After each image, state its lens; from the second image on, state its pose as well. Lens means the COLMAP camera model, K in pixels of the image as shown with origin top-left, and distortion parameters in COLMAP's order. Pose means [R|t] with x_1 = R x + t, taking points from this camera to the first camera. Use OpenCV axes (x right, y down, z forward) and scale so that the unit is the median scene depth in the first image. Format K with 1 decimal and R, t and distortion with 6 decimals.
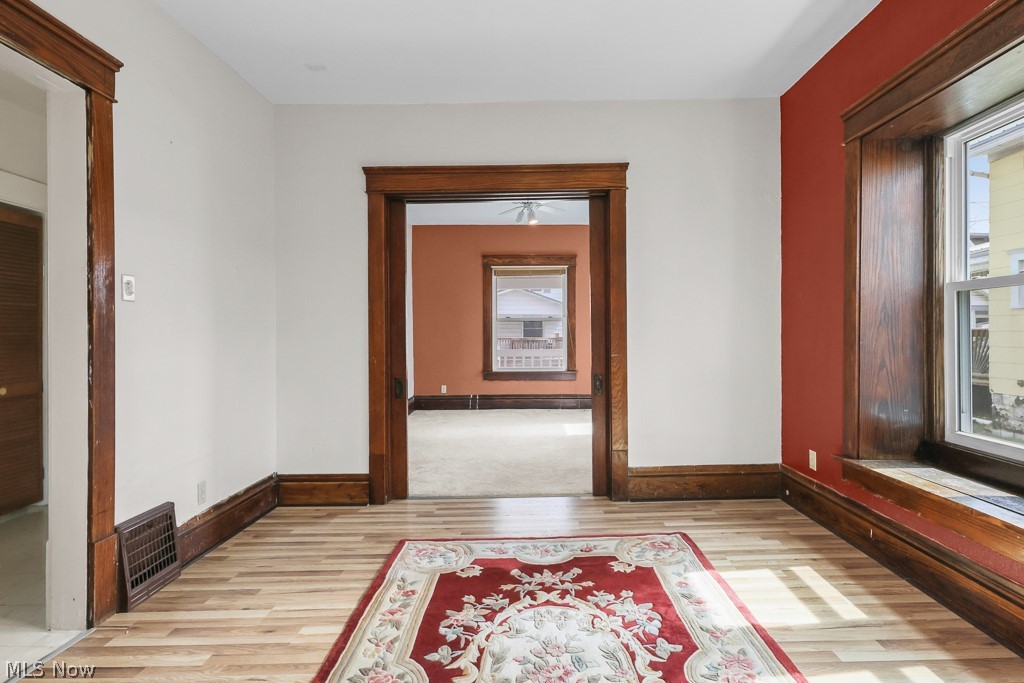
lens RADIAL K [[545.1, 0, 536.2], [0, 545.1, 336.5], [0, 0, 1]] dist [0.004366, 0.001892]
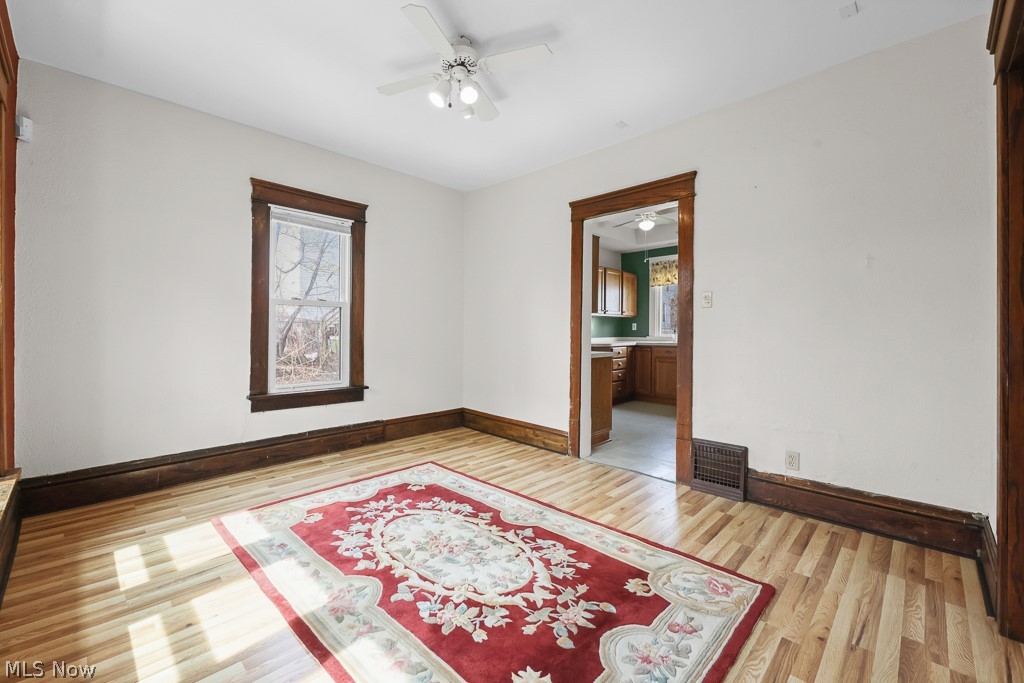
lens RADIAL K [[413.9, 0, 497.3], [0, 413.9, 332.0], [0, 0, 1]] dist [0.001050, -0.003242]
pose [[-0.713167, 0.009647, -0.700928, 0.555277], [0.001458, 0.999924, 0.012279, -0.009218], [0.700993, 0.007735, -0.713127, 1.379394]]
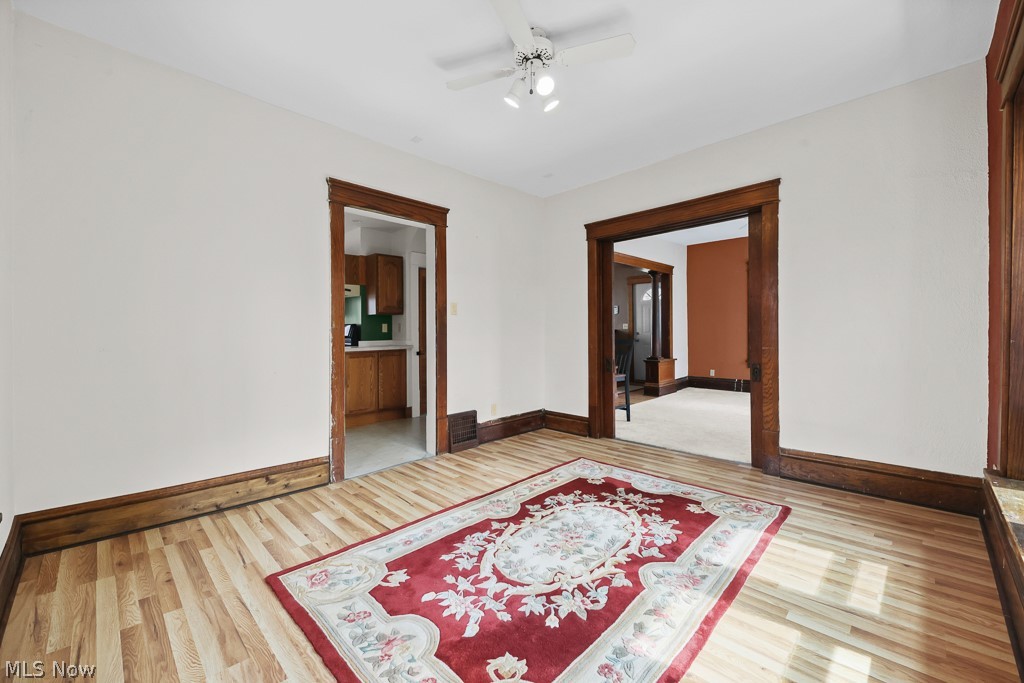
lens RADIAL K [[413.9, 0, 501.5], [0, 413.9, 334.9], [0, 0, 1]] dist [0.001050, -0.003242]
pose [[0.688961, 0.011146, -0.724713, 0.571768], [-0.002338, 0.999911, 0.013156, -0.005690], [0.724795, -0.007370, 0.688925, -0.014836]]
